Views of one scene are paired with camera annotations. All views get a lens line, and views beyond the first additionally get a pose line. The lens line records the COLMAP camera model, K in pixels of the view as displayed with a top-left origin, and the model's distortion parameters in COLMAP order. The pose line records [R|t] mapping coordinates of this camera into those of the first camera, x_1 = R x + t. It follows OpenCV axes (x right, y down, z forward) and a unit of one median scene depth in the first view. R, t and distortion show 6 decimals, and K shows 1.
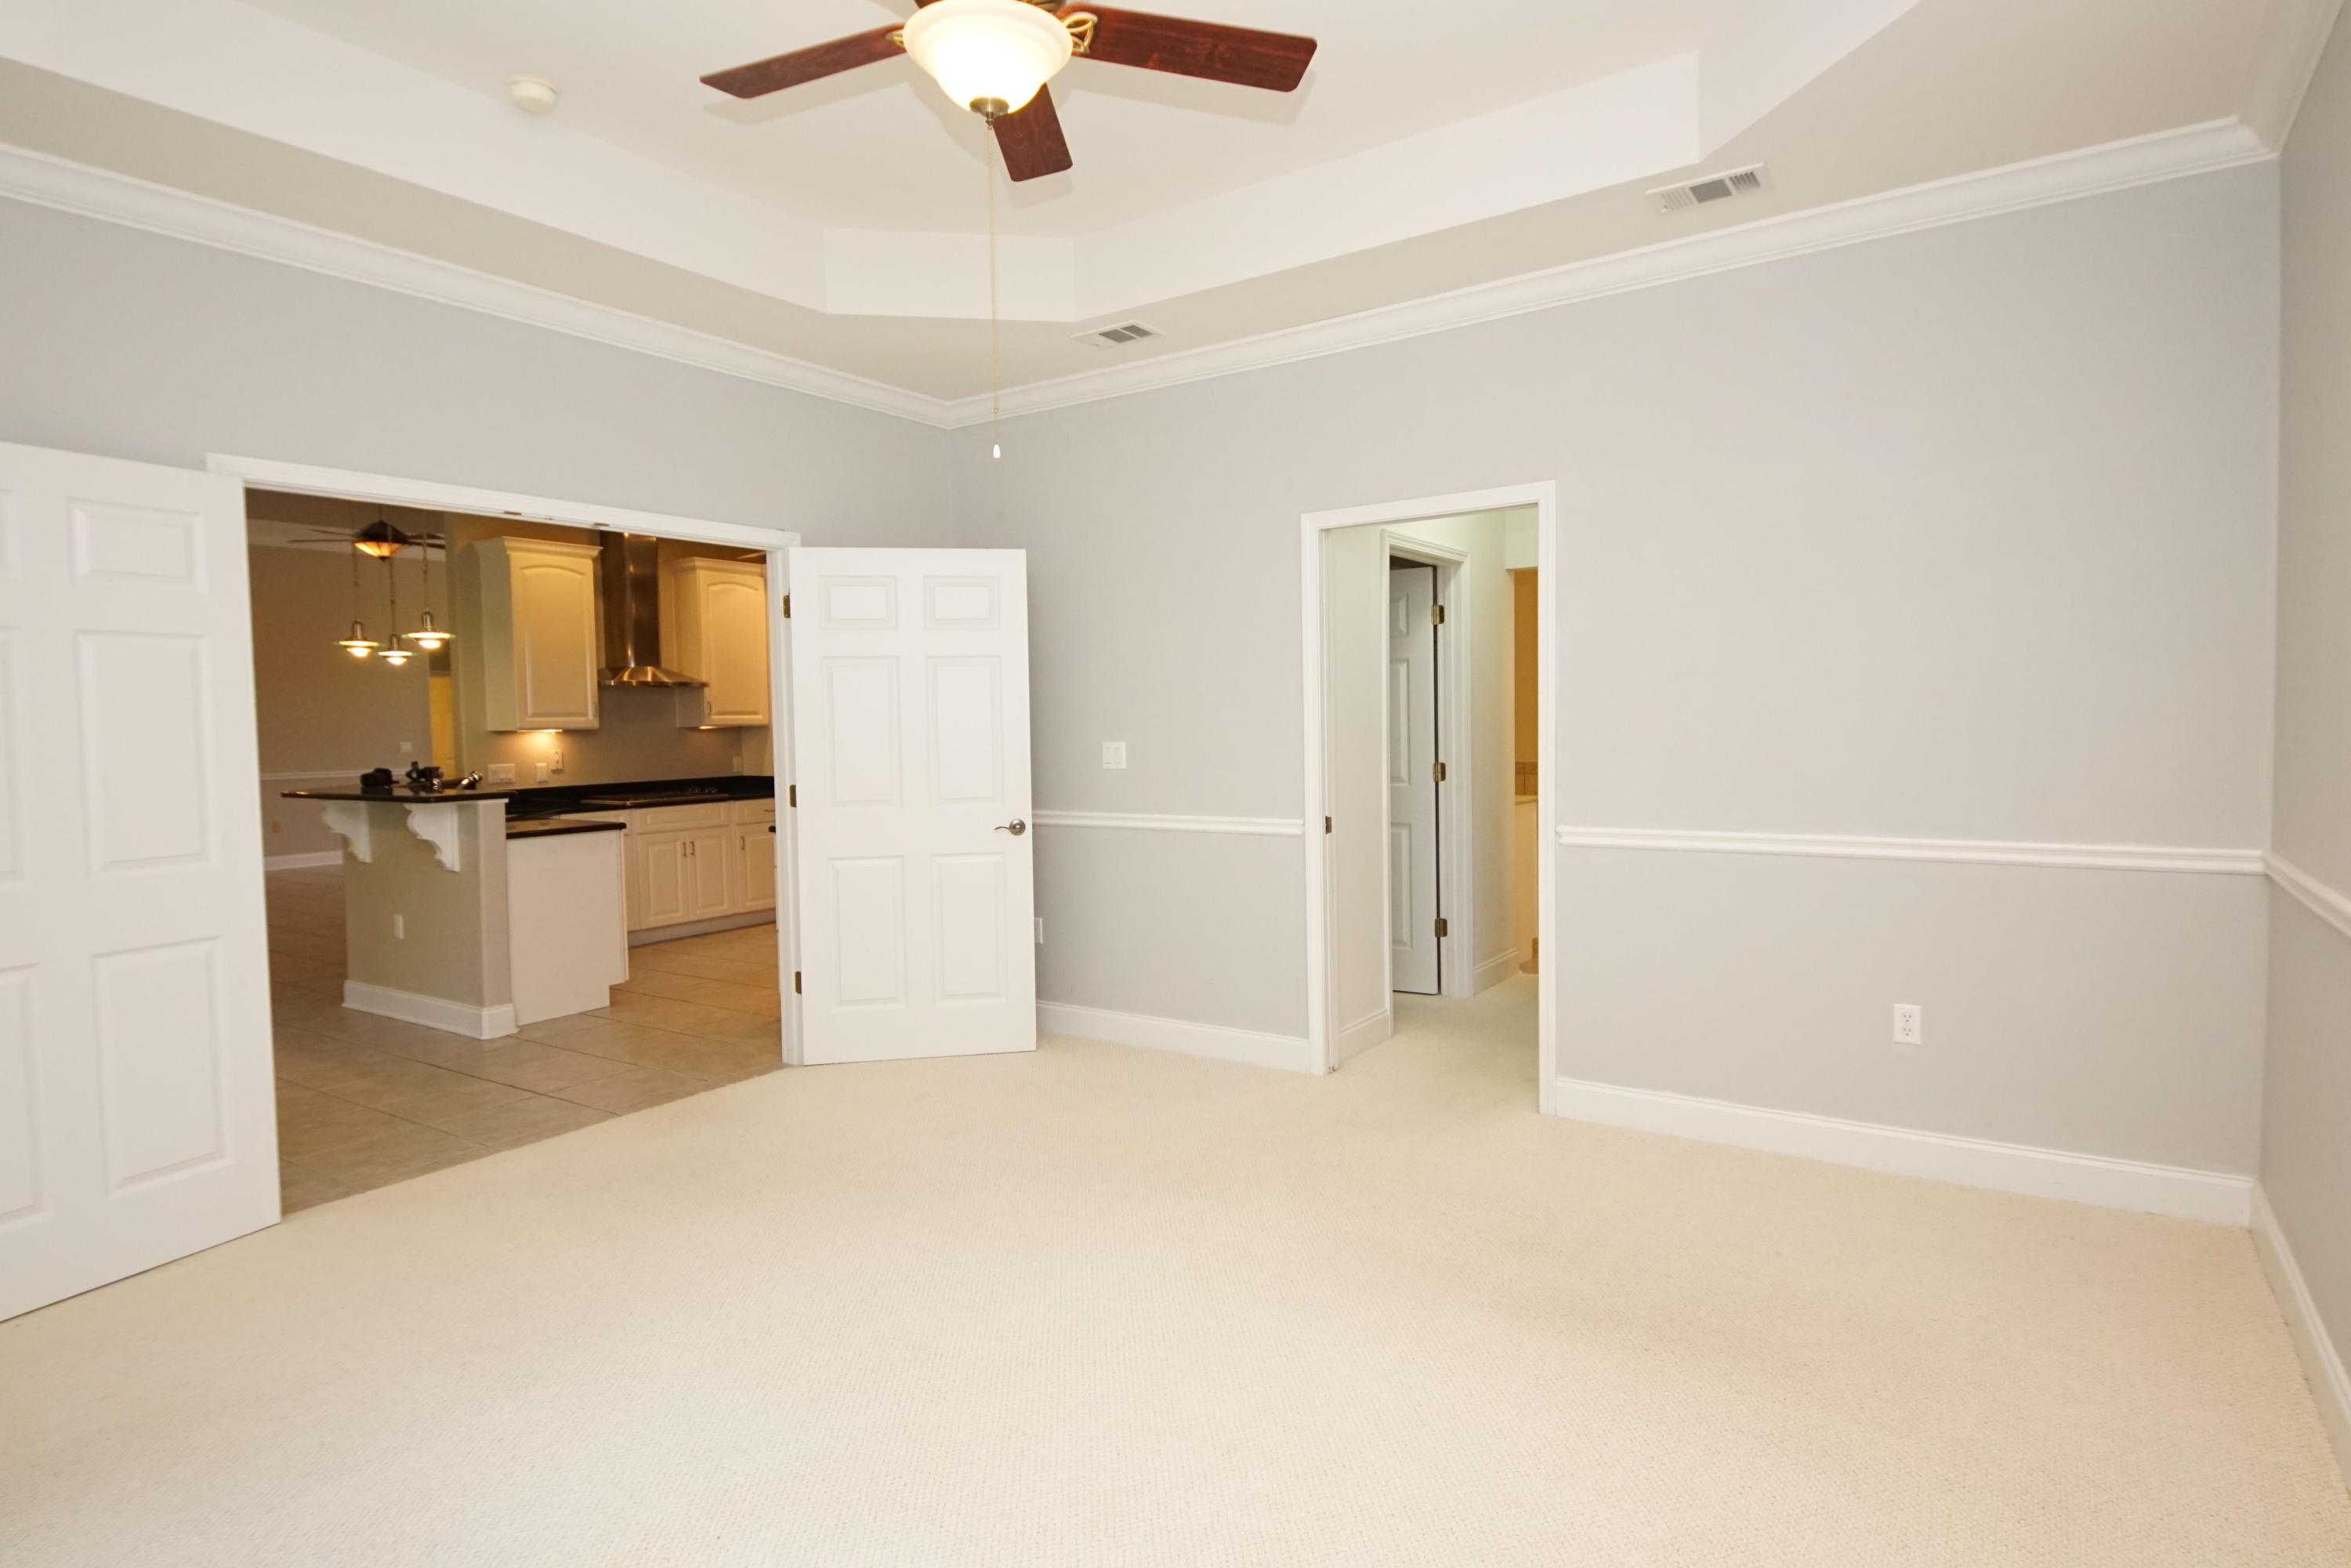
lens RADIAL K [[1260.0, 0, 1148.4], [0, 1260.0, 775.3], [0, 0, 1]] dist [0.040833, -0.035638]
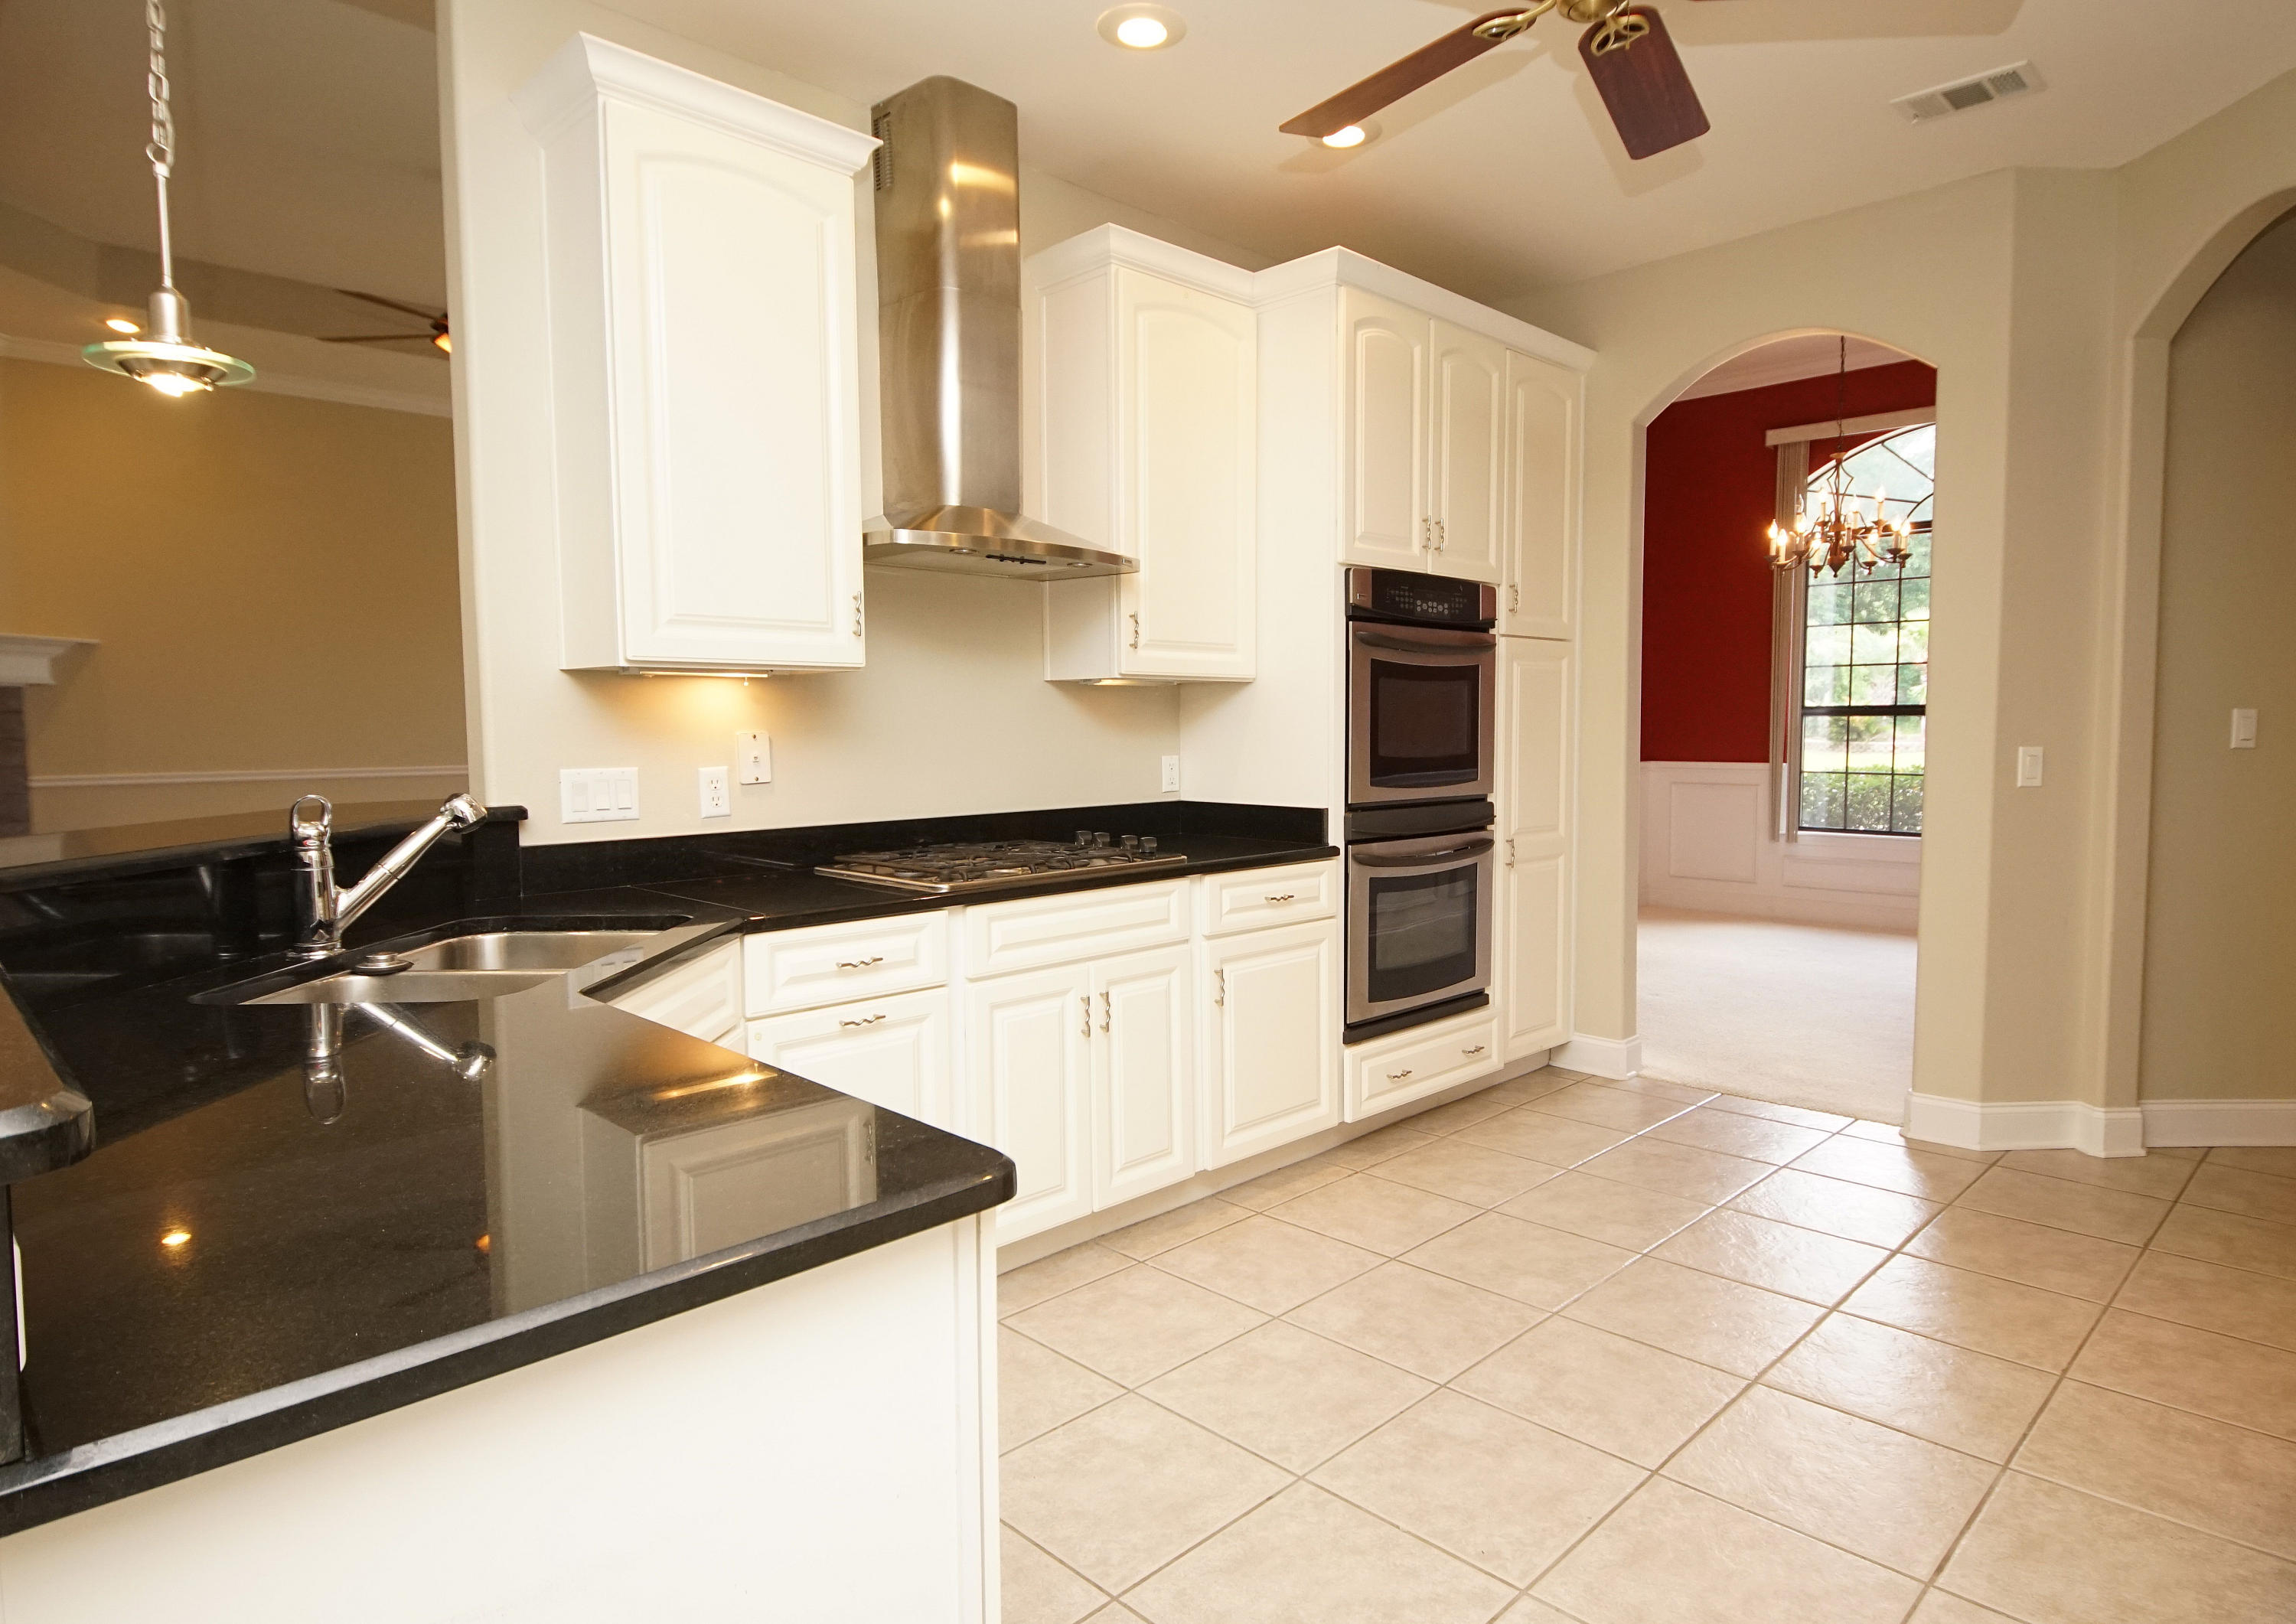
lens RADIAL K [[1321.2, 0, 1218.7], [0, 1321.2, 804.4], [0, 0, 1]] dist [0.076428, -0.077368]
pose [[0.988205, 0.024302, -0.151196, -0.267052], [-0.021916, 0.999608, 0.017430, -0.007595], [0.151561, -0.013911, 0.988350, 0.621472]]
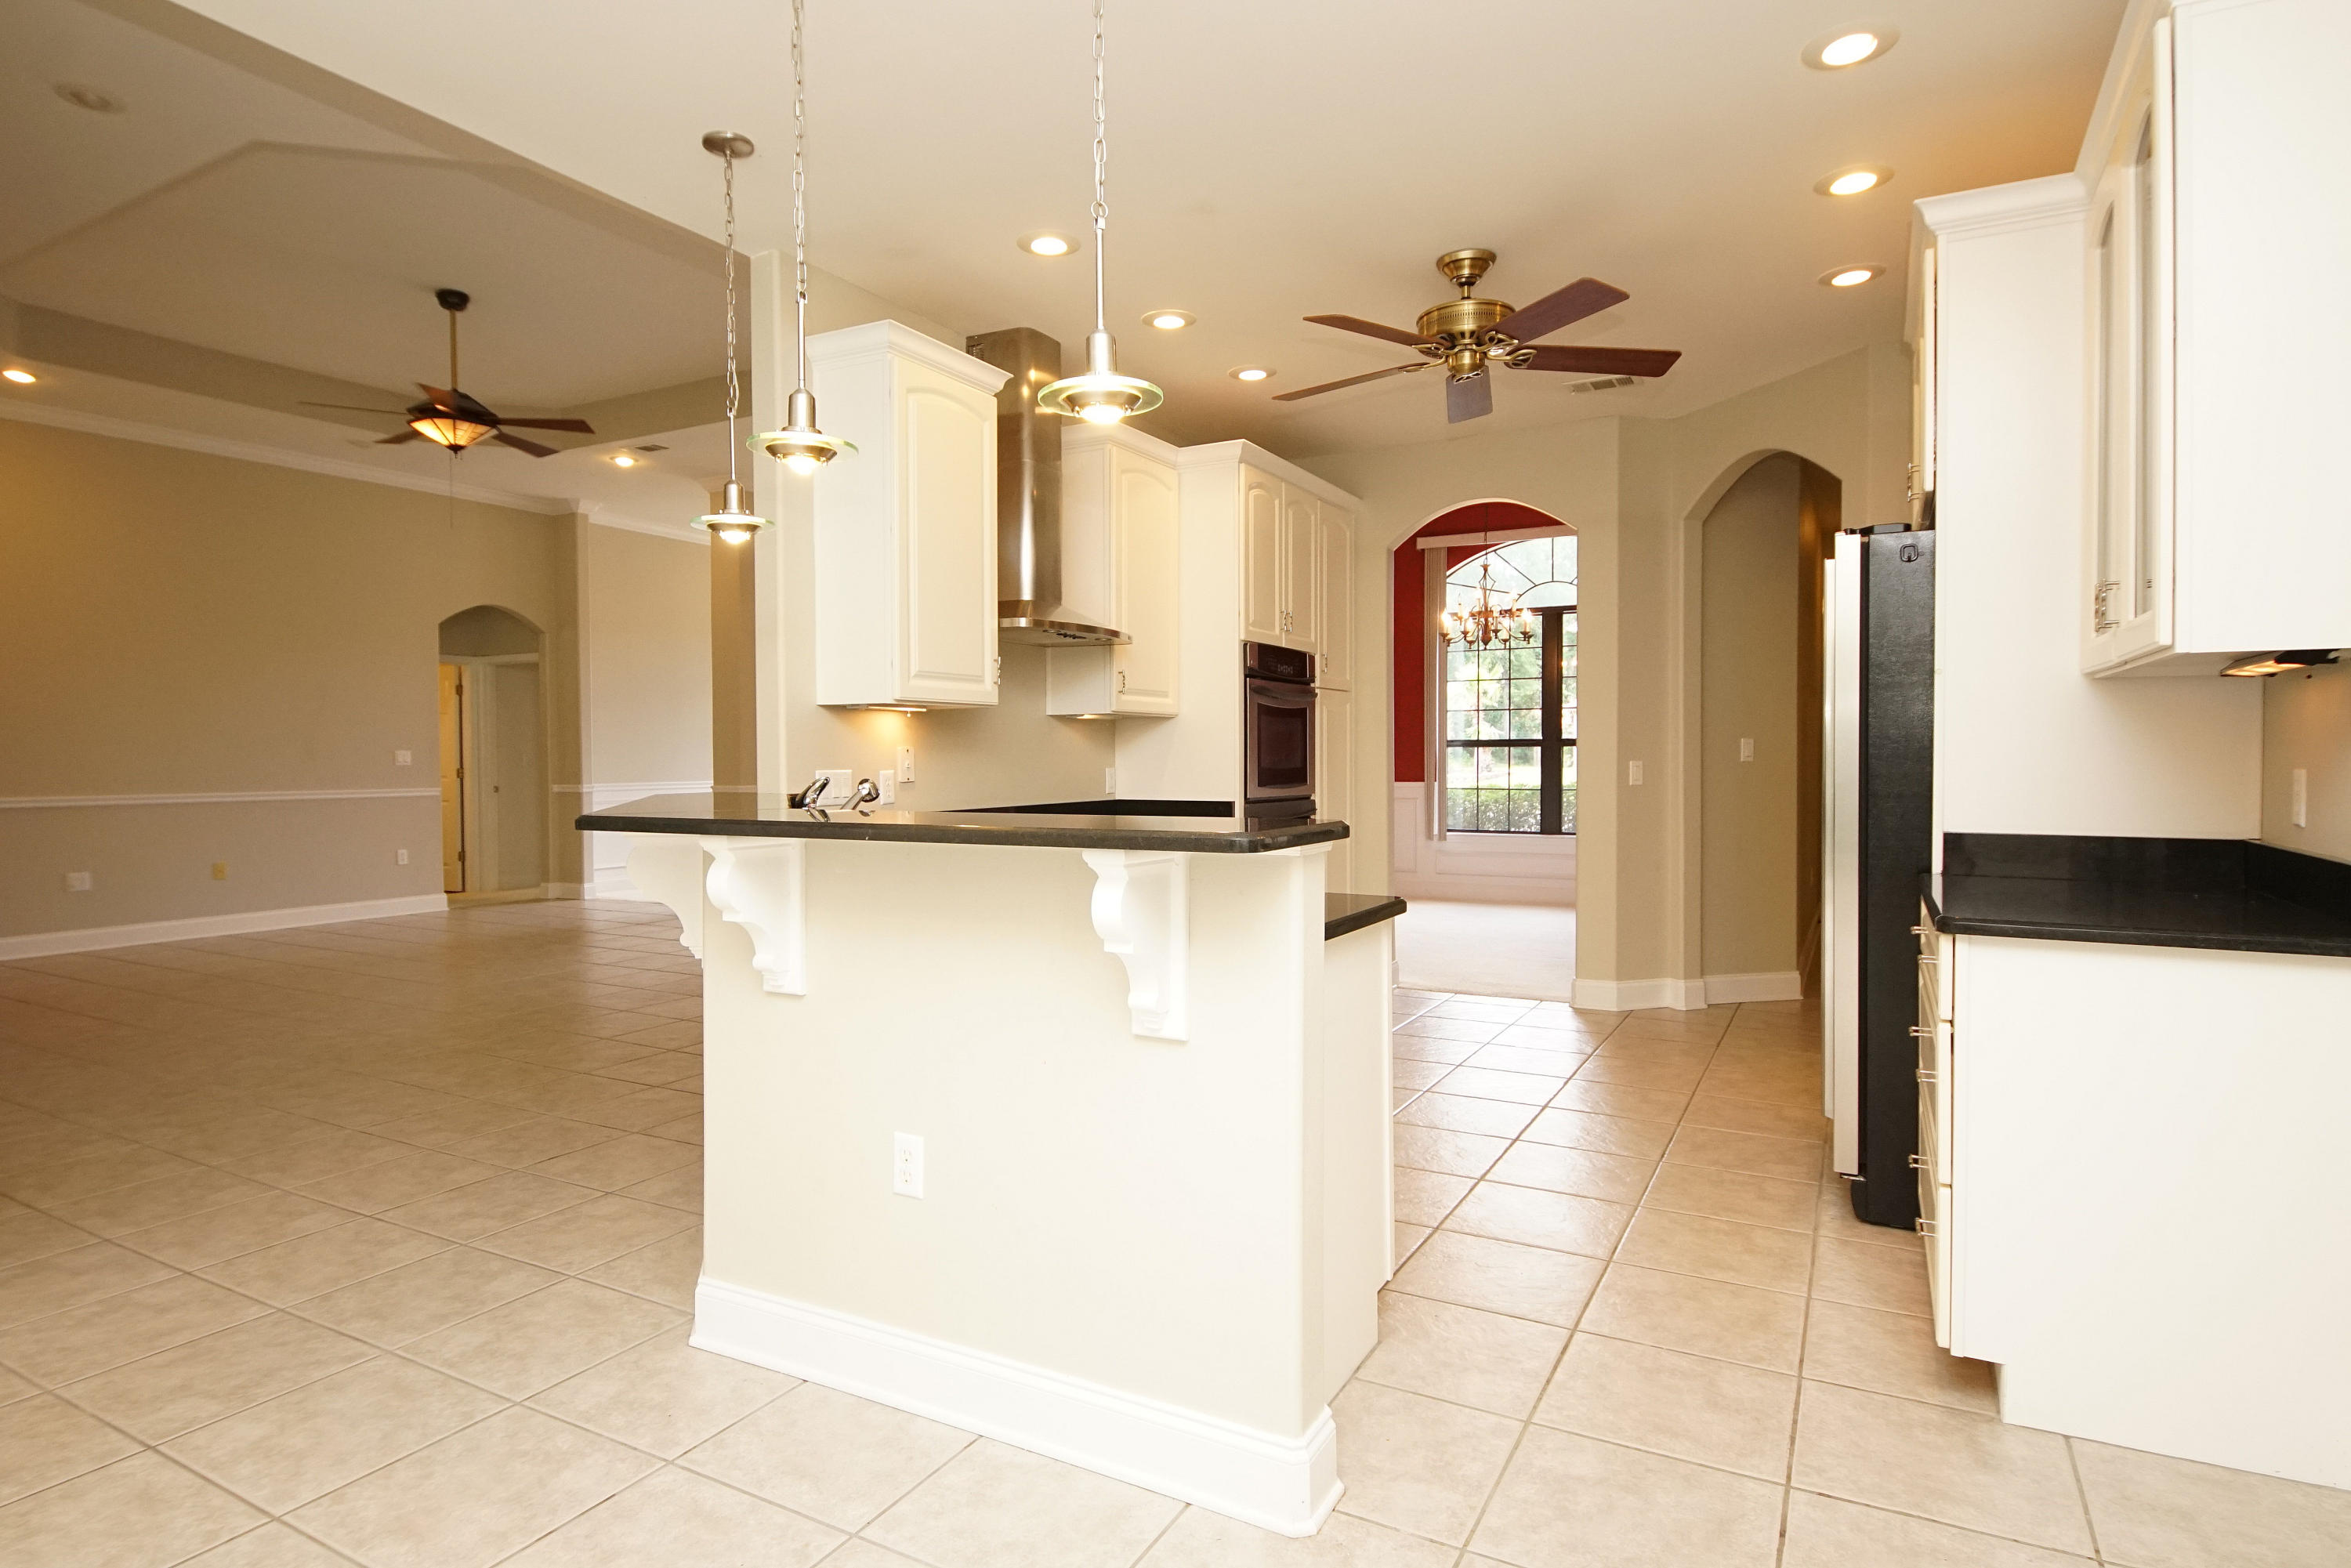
lens RADIAL K [[1260.0, 0, 1148.4], [0, 1260.0, 775.3], [0, 0, 1]] dist [0.040833, -0.035638]
pose [[0.995820, 0.022222, 0.088596, -0.396443], [-0.019507, 0.999317, -0.031390, 0.008045], [-0.089233, 0.029530, 0.995573, 0.437515]]
